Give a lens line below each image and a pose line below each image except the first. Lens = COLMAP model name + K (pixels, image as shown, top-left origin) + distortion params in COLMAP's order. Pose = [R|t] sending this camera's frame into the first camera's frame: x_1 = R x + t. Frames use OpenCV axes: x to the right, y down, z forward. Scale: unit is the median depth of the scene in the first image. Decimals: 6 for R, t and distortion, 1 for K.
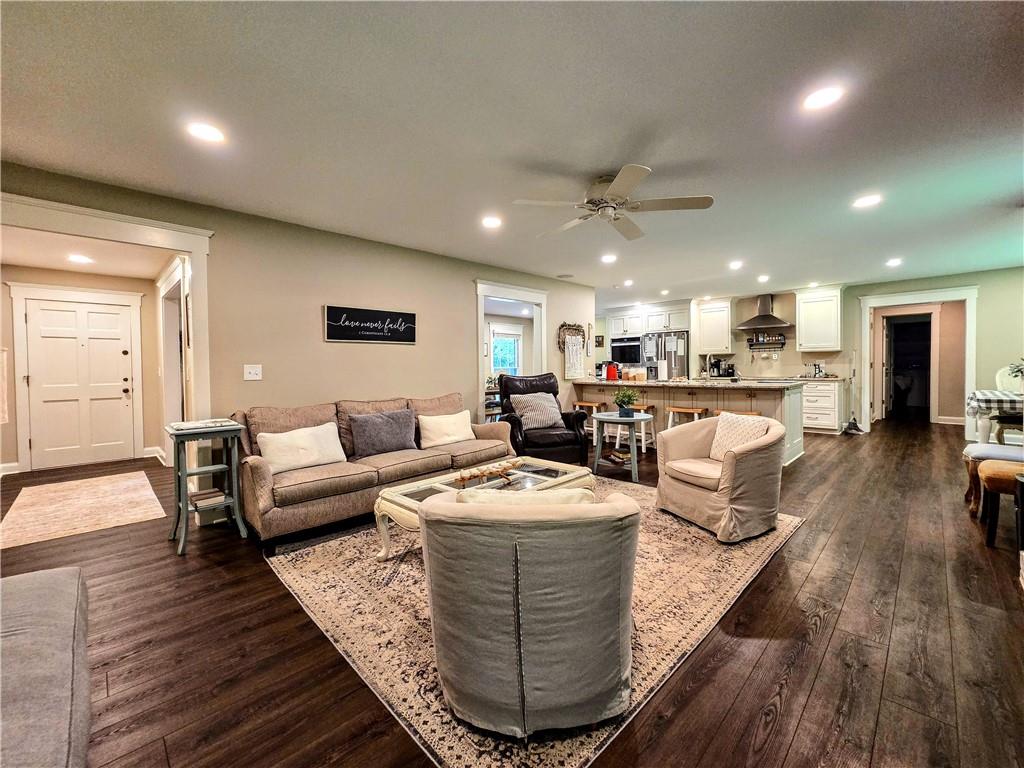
lens RADIAL K [[422.2, 0, 516.6], [0, 422.2, 377.8], [0, 0, 1]] dist [-0.013405, 0.003467]
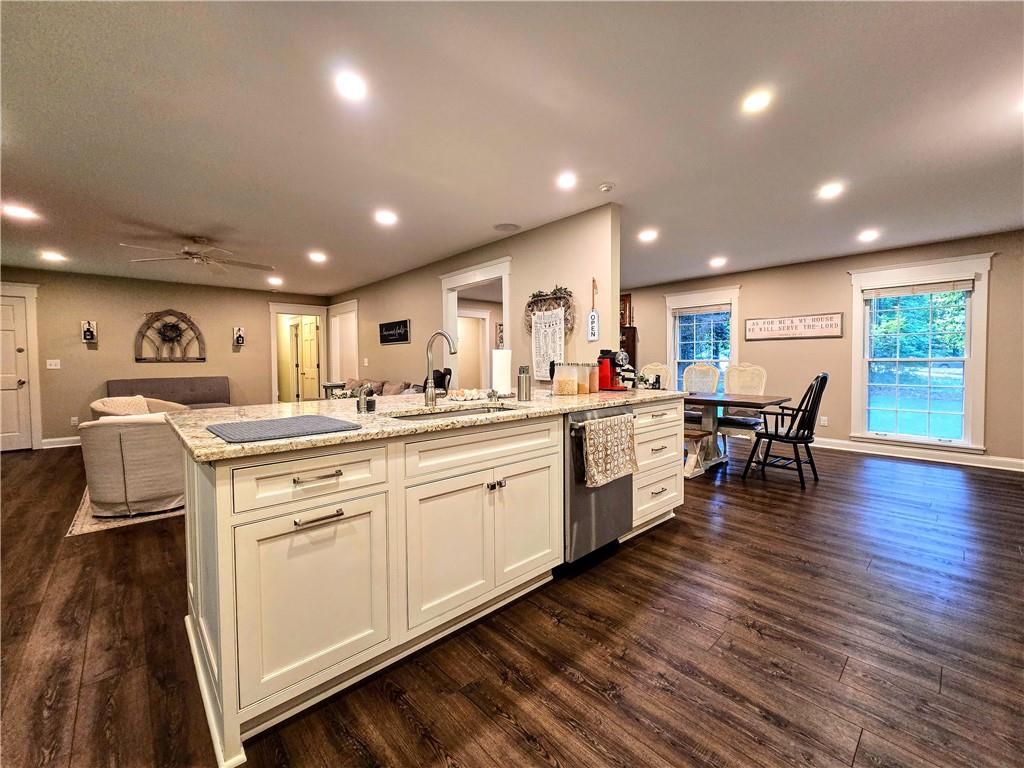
lens RADIAL K [[422.2, 0, 516.2], [0, 422.2, 375.6], [0, 0, 1]] dist [-0.013405, 0.003467]
pose [[-0.046385, 0.049033, -0.997719, 0.697371], [-0.018519, 0.998581, 0.049937, -0.031924], [0.998752, 0.020793, -0.045412, 0.916003]]
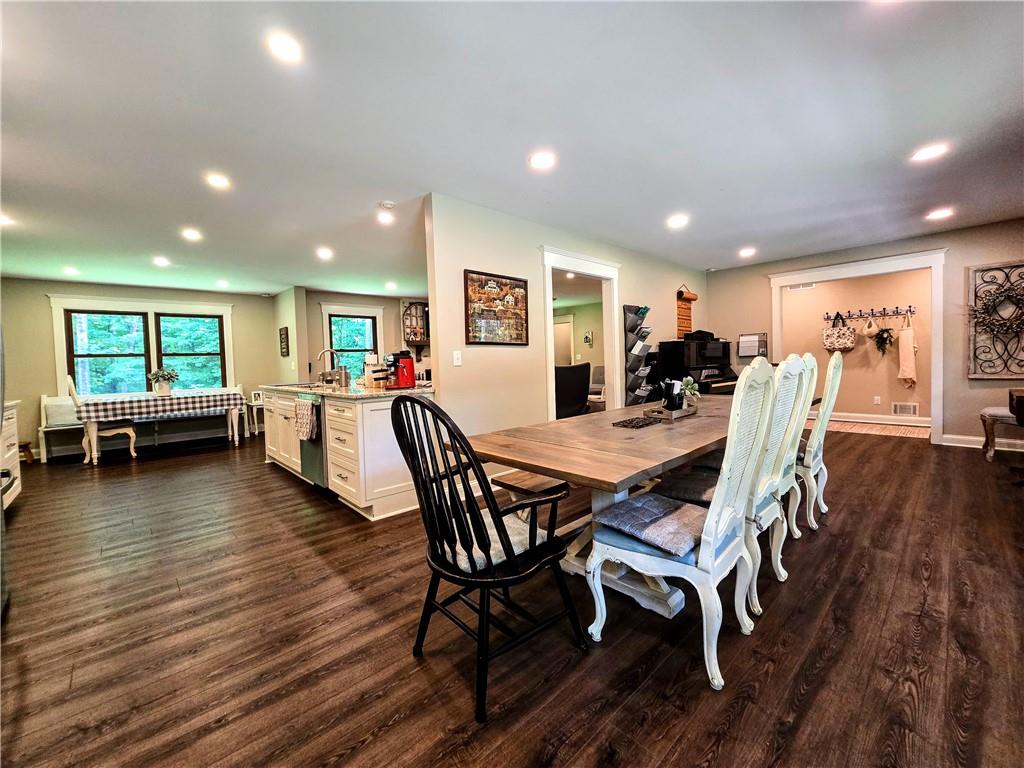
lens RADIAL K [[422.2, 0, 519.8], [0, 422.2, 378.3], [0, 0, 1]] dist [-0.013405, 0.003467]
pose [[-0.998649, 0.040273, 0.032822, 0.070193], [0.042549, 0.996506, 0.071876, -0.040108], [-0.029813, 0.073176, -0.996873, 1.497216]]
